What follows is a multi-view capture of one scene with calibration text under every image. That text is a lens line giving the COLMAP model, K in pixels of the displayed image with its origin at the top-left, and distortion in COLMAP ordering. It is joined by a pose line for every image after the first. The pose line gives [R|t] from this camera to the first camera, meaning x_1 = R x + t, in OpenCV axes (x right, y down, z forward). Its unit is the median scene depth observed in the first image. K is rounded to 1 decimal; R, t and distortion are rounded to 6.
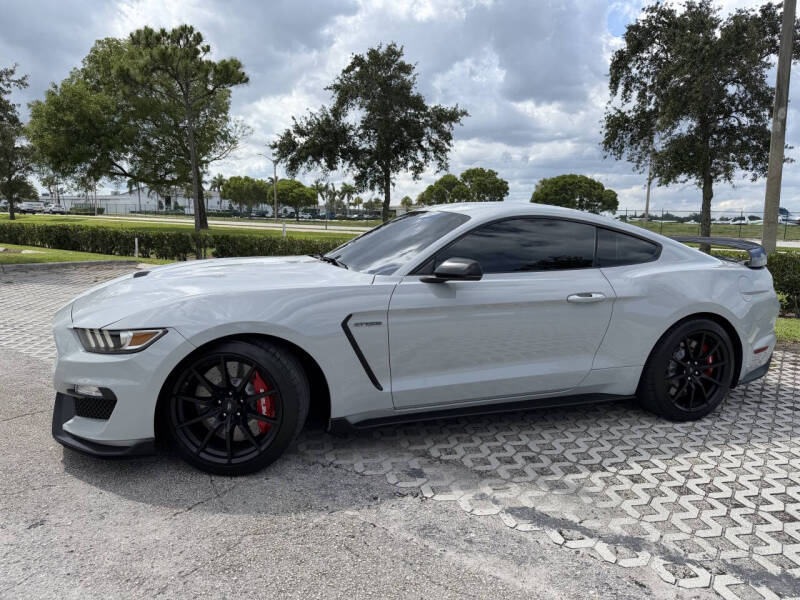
lens RADIAL K [[565.5, 0, 396.0], [0, 565.5, 303.0], [0, 0, 1]] dist [0.077948, -0.126762]
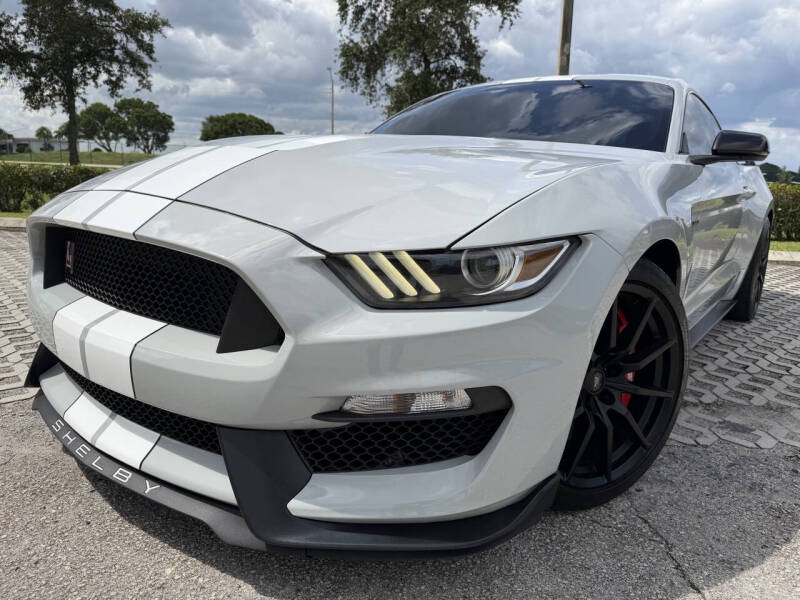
lens RADIAL K [[576.2, 0, 398.5], [0, 576.2, 297.4], [0, 0, 1]] dist [-0.004188, -0.007826]
pose [[0.843248, -0.104137, 0.527341, -0.086965], [0.057961, 0.992950, 0.103400, 0.004233], [-0.534391, -0.056627, 0.843339, 0.077120]]
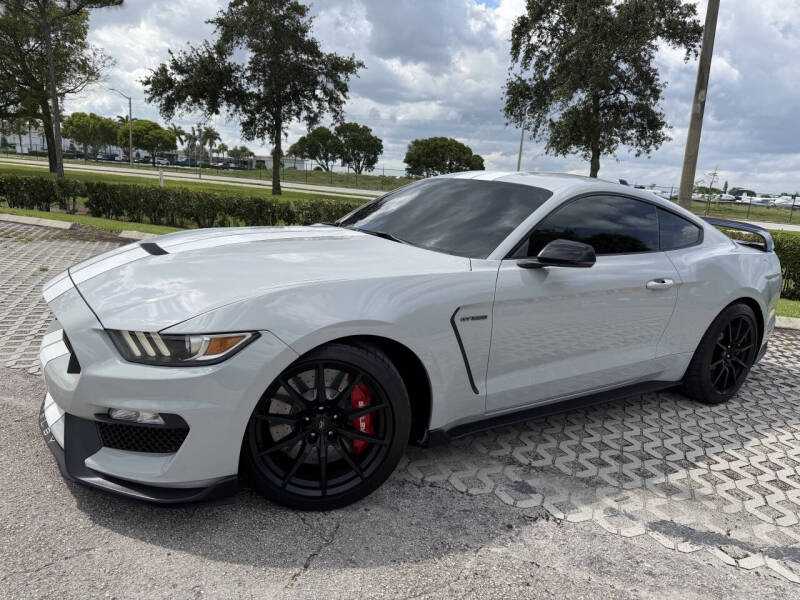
lens RADIAL K [[573.2, 0, 401.2], [0, 573.2, 301.6], [0, 0, 1]] dist [0.004493, -0.019309]
pose [[0.971567, 0.000364, 0.236762, -0.044475], [-0.017440, 0.997392, 0.070031, -0.005615], [-0.236120, -0.072169, 0.969040, 0.026022]]
